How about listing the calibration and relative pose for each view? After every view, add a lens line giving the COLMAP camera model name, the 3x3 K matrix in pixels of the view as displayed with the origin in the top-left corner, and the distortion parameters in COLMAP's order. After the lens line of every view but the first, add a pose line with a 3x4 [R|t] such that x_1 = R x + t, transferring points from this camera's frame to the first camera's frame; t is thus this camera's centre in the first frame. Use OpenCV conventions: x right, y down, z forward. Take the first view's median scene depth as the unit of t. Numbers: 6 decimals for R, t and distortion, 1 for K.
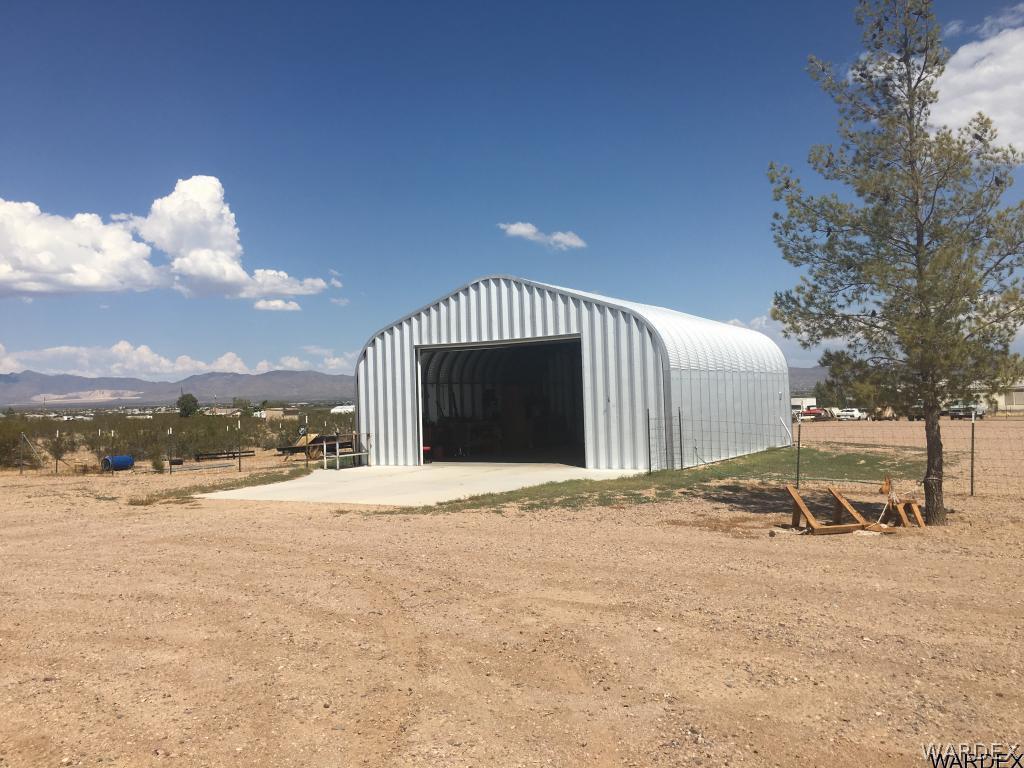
lens RADIAL K [[868.2, 0, 505.7], [0, 868.2, 375.9], [0, 0, 1]] dist [0.083522, -0.121987]
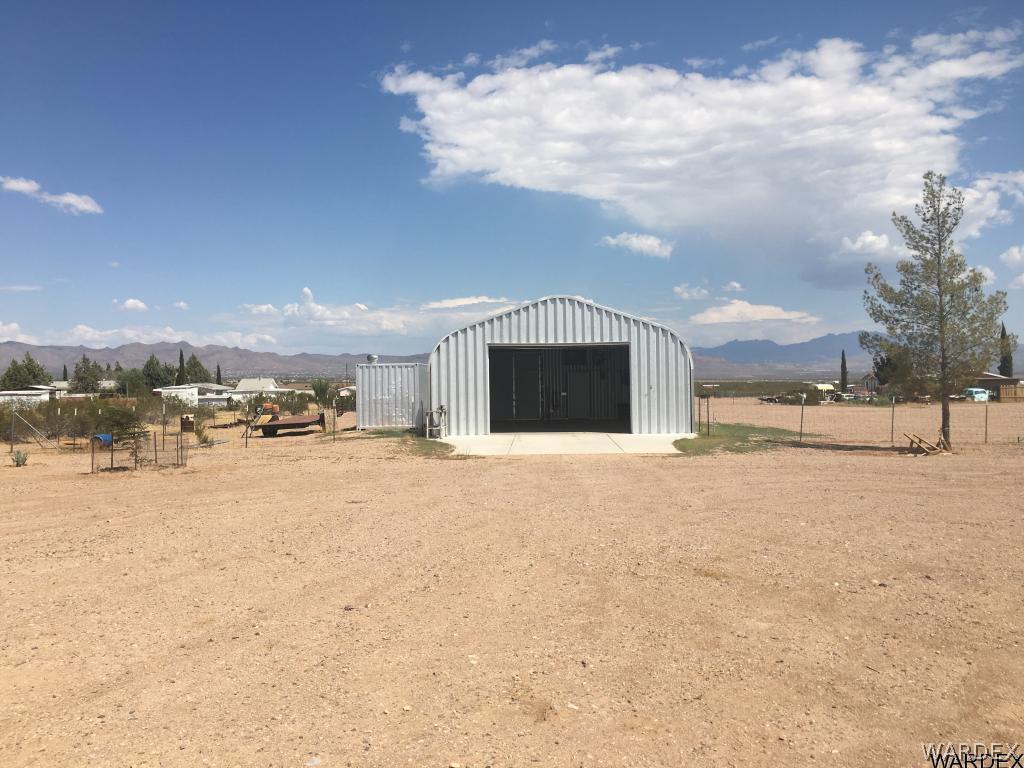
lens RADIAL K [[868.2, 0, 505.7], [0, 868.2, 375.9], [0, 0, 1]] dist [0.083522, -0.121987]
pose [[0.860668, 0.019766, 0.508783, -0.741922], [-0.029478, 0.999505, 0.011035, -0.001775], [-0.508312, -0.024495, 0.860824, -0.142108]]
